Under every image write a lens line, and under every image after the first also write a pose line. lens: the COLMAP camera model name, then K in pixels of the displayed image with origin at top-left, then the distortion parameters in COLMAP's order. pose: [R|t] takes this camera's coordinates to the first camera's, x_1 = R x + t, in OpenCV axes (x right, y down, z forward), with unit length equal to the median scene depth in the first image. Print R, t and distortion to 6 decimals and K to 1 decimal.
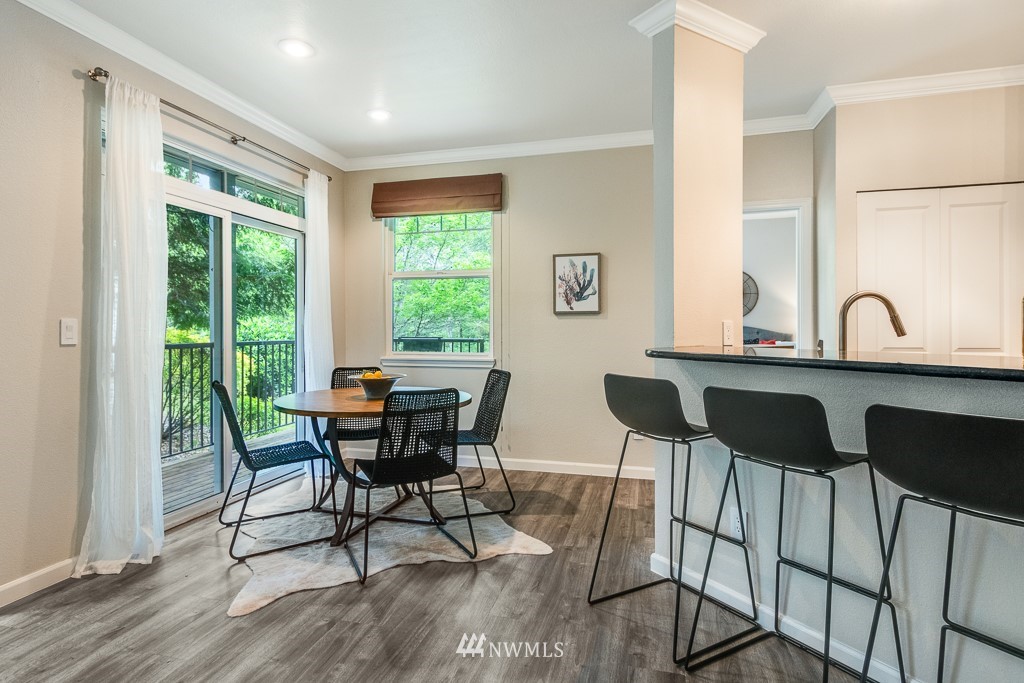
lens RADIAL K [[557.7, 0, 510.8], [0, 557.7, 334.2], [0, 0, 1]] dist [0.000874, 0.000004]
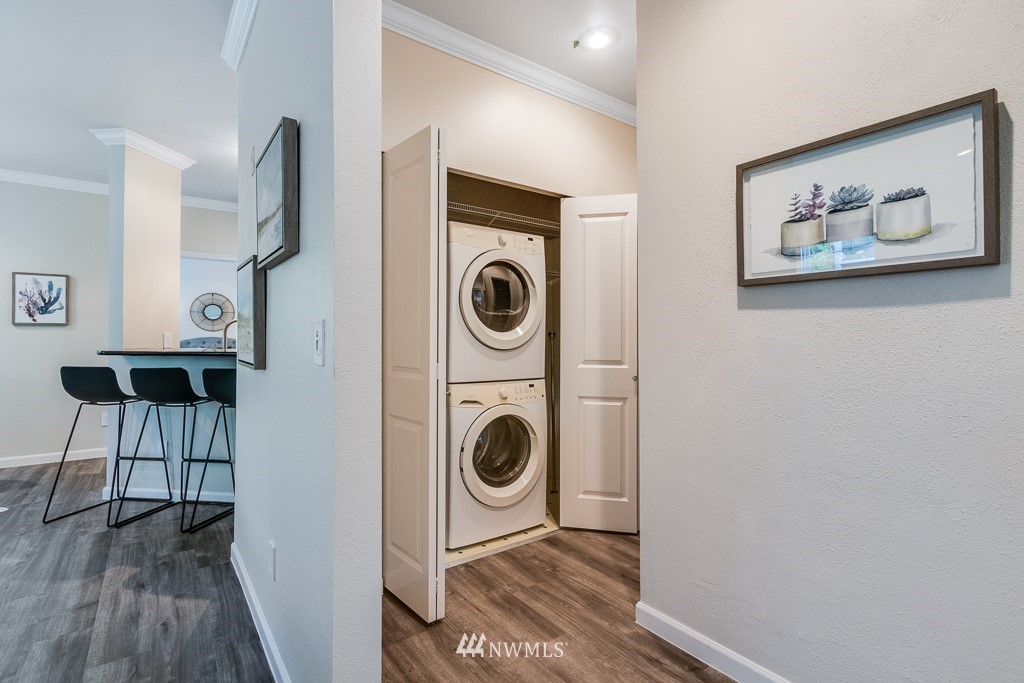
lens RADIAL K [[487.3, 0, 509.8], [0, 487.3, 331.8], [0, 0, 1]] dist [0.000770, 0.000107]
pose [[0.641381, 0.015139, 0.767073, -0.035828], [0.006461, 0.999663, -0.025132, 0.009737], [-0.767195, 0.021076, 0.641067, -0.422762]]
